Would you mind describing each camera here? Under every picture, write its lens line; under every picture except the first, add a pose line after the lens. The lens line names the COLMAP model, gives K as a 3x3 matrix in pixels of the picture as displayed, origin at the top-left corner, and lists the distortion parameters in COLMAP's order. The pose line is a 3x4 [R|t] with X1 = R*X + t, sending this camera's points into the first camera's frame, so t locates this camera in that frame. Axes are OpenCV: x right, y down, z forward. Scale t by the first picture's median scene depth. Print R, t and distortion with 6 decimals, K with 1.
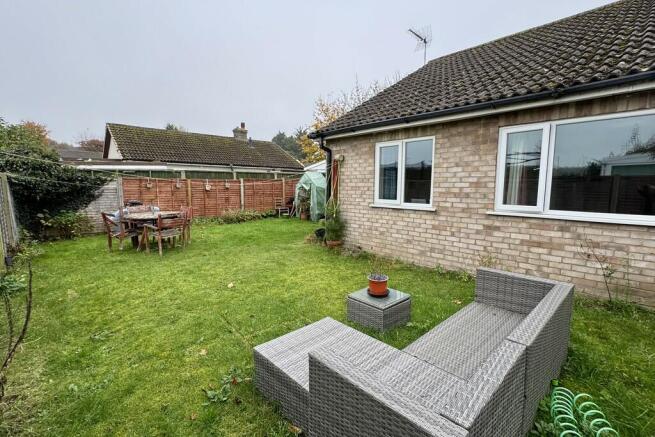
lens RADIAL K [[298.2, 0, 327.5], [0, 298.2, 218.5], [0, 0, 1]] dist [0.000792, -0.000248]
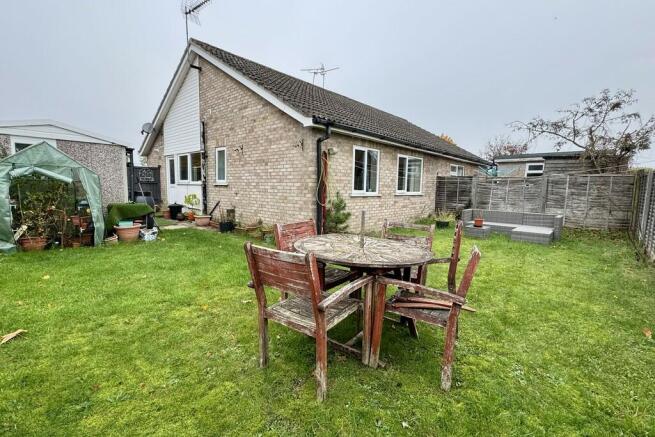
lens RADIAL K [[298.2, 0, 327.5], [0, 298.2, 218.5], [0, 0, 1]] dist [0.000792, -0.000248]
pose [[-0.083103, -0.113227, 0.990088, -0.720946], [0.093274, 0.988279, 0.120849, -0.073271], [-0.992166, 0.102392, -0.071568, 0.810731]]
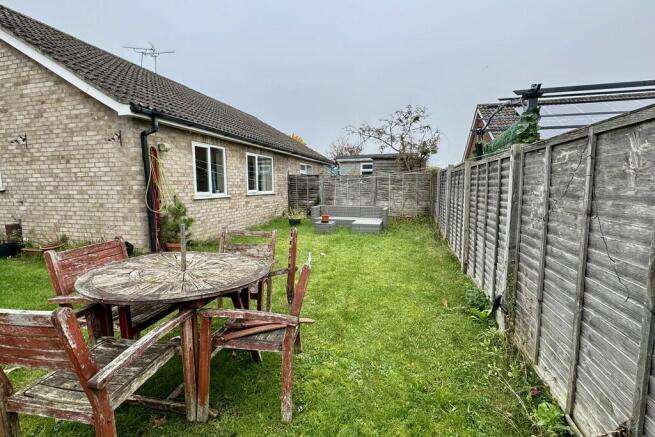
lens RADIAL K [[298.2, 0, 327.5], [0, 298.2, 218.5], [0, 0, 1]] dist [0.000792, -0.000248]
pose [[-0.521171, -0.097536, 0.847860, -0.694876], [0.098858, 0.979862, 0.173487, -0.076170], [-0.847707, 0.174234, -0.501034, 0.777099]]
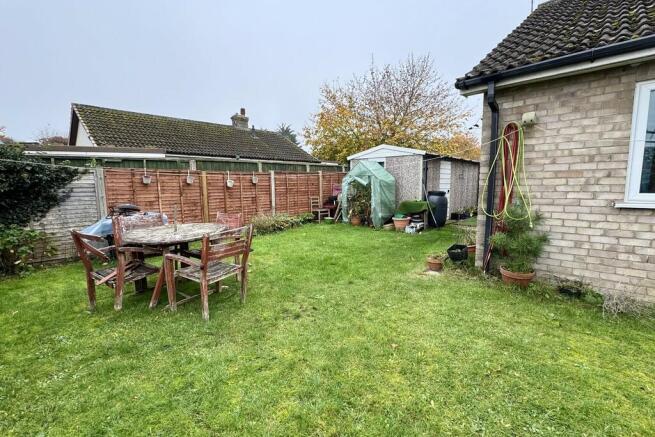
lens RADIAL K [[298.2, 0, 327.5], [0, 298.2, 218.5], [0, 0, 1]] dist [0.000792, -0.000248]
pose [[0.997417, -0.023188, 0.067989, -0.269032], [0.022891, 0.999725, 0.005146, -0.024213], [-0.068090, -0.003576, 0.997673, 0.349514]]
